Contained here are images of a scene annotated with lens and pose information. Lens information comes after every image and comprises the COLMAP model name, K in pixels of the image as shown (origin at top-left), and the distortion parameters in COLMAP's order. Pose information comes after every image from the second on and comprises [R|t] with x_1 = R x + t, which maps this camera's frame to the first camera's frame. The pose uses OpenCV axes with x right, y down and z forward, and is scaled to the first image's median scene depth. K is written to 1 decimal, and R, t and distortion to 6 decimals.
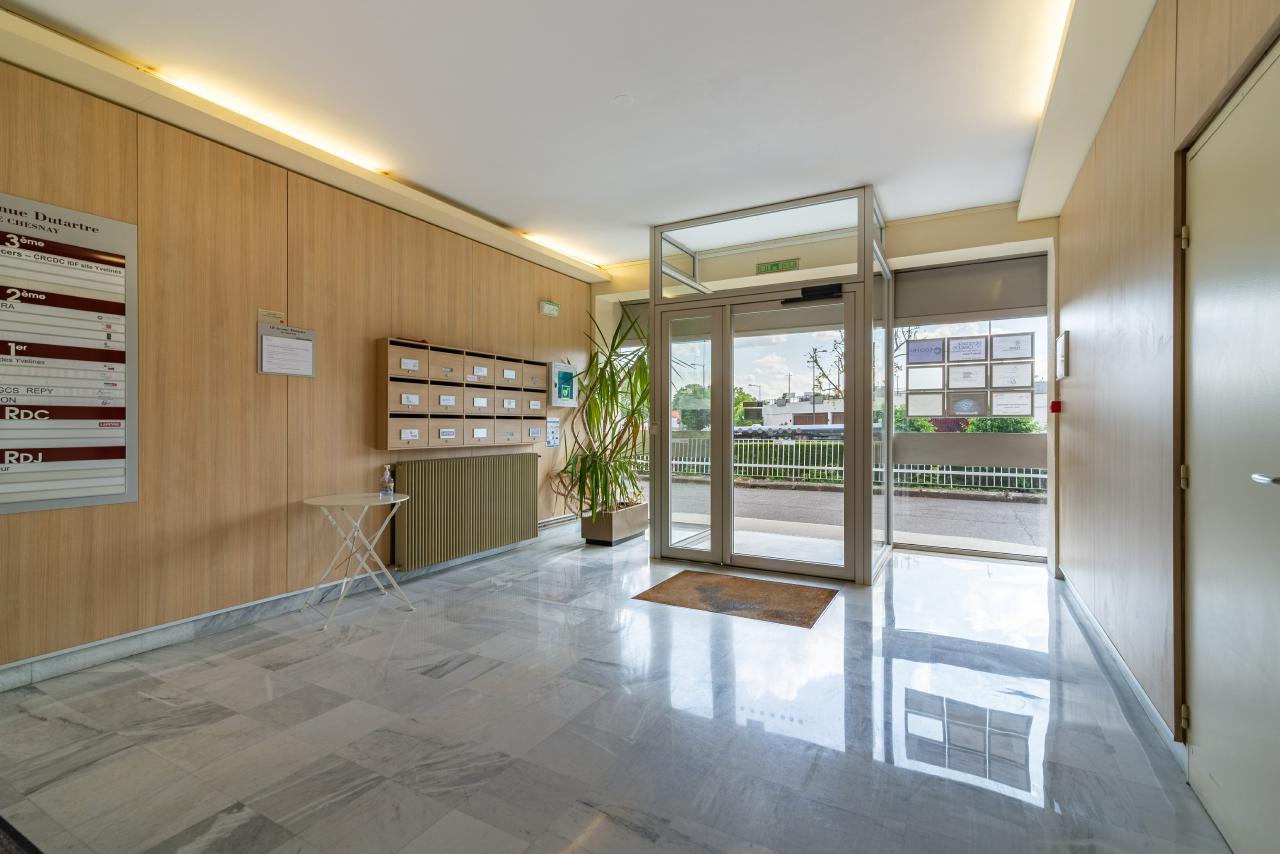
lens RADIAL K [[587.7, 0, 640.3], [0, 587.7, 425.5], [0, 0, 1]] dist [0.021014, 0.000170]
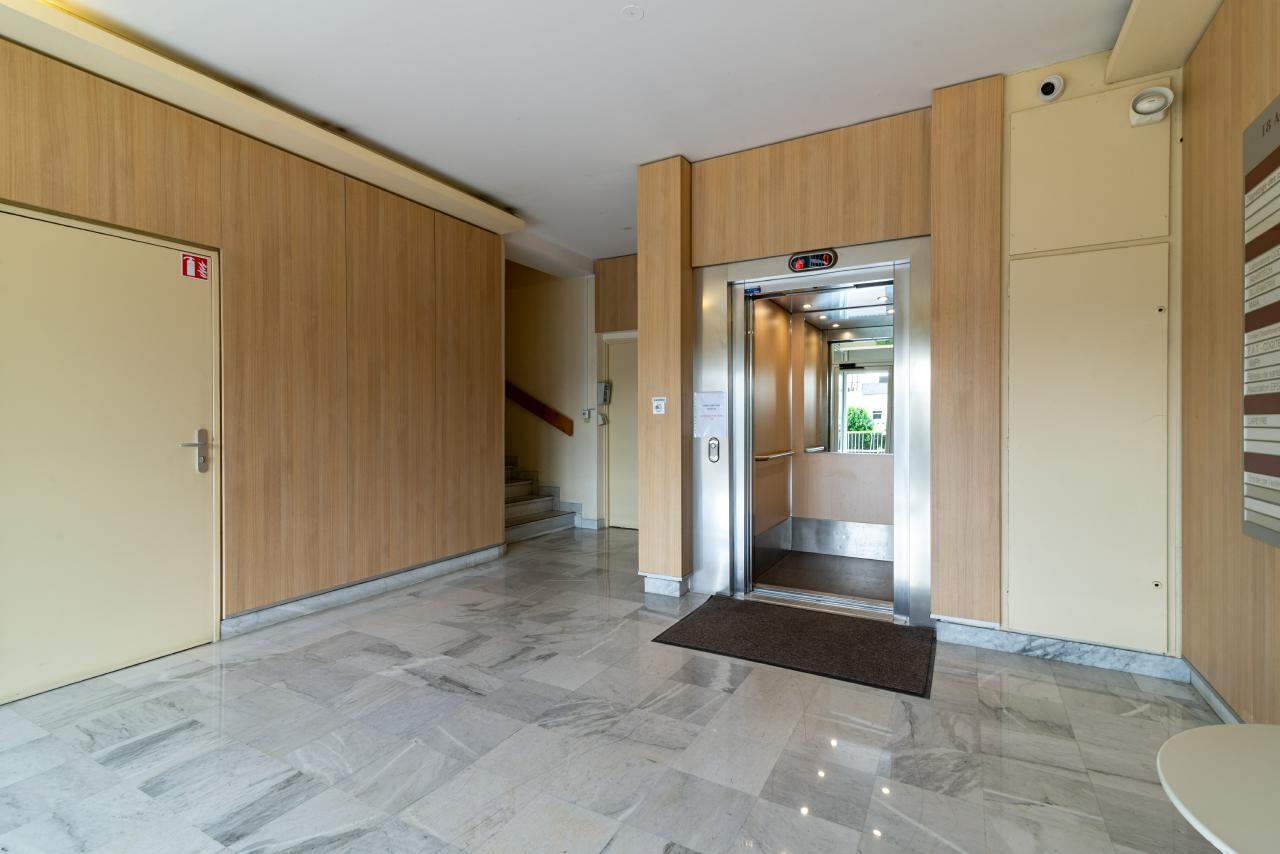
lens RADIAL K [[587.7, 0, 639.0], [0, 587.7, 423.8], [0, 0, 1]] dist [0.021014, 0.000170]
pose [[-0.999997, 0.000982, 0.002271, -0.406354], [0.000997, 0.999978, 0.006590, 0.000902], [-0.002264, 0.006593, -0.999976, 2.068588]]
